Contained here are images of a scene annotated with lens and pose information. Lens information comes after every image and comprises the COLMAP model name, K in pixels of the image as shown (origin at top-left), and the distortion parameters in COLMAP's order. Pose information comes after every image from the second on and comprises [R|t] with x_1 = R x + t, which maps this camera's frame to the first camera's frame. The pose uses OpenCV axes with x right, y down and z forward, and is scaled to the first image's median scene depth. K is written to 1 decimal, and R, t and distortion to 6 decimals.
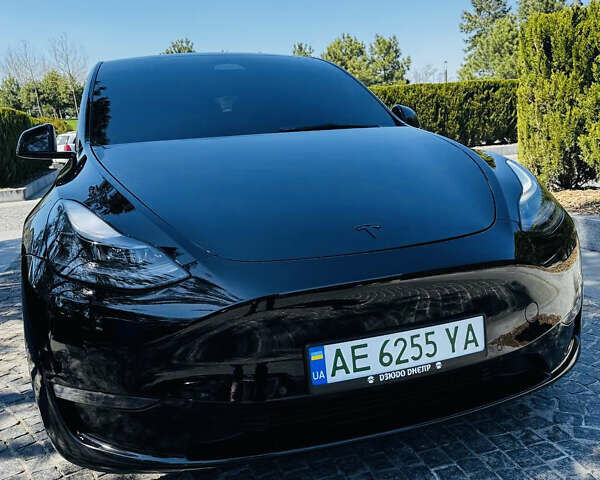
lens RADIAL K [[587.0, 0, 292.6], [0, 587.0, 239.4], [0, 0, 1]] dist [0.028141, 0.000000]
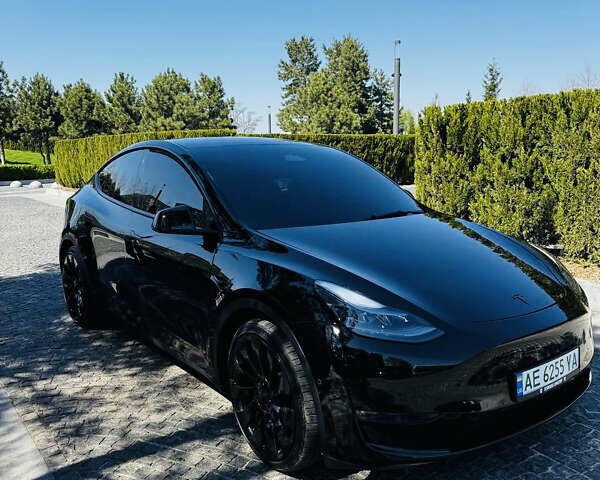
lens RADIAL K [[587.0, 0, 300.5], [0, 587.0, 243.5], [0, 0, 1]] dist [0.028141, 0.000000]
pose [[0.937517, -0.001048, 0.347937, -1.013270], [0.015370, 0.999144, -0.038405, -0.115239], [-0.347599, 0.041353, 0.936731, -0.319448]]
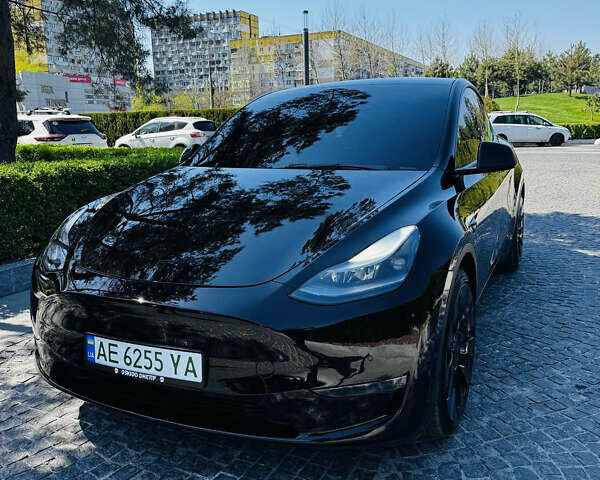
lens RADIAL K [[587.0, 0, 288.3], [0, 587.0, 242.6], [0, 0, 1]] dist [0.028141, 0.000000]
pose [[0.717945, 0.183727, -0.671416, 1.215095], [-0.148937, 0.982747, 0.109662, -0.252473], [0.679980, 0.021268, 0.732922, 0.236918]]
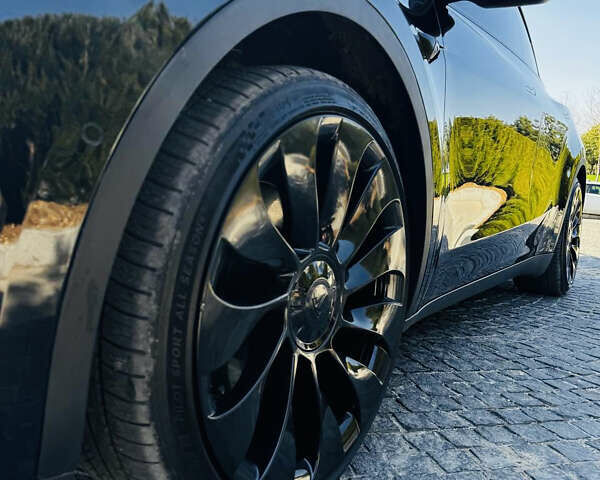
lens RADIAL K [[587.0, 0, 295.8], [0, 587.0, 253.1], [0, 0, 1]] dist [0.028141, 0.000000]
pose [[0.630068, 0.189657, -0.753023, 0.951979], [-0.249586, 0.967724, 0.034899, 0.062810], [0.735338, 0.165955, 0.657067, 1.260932]]
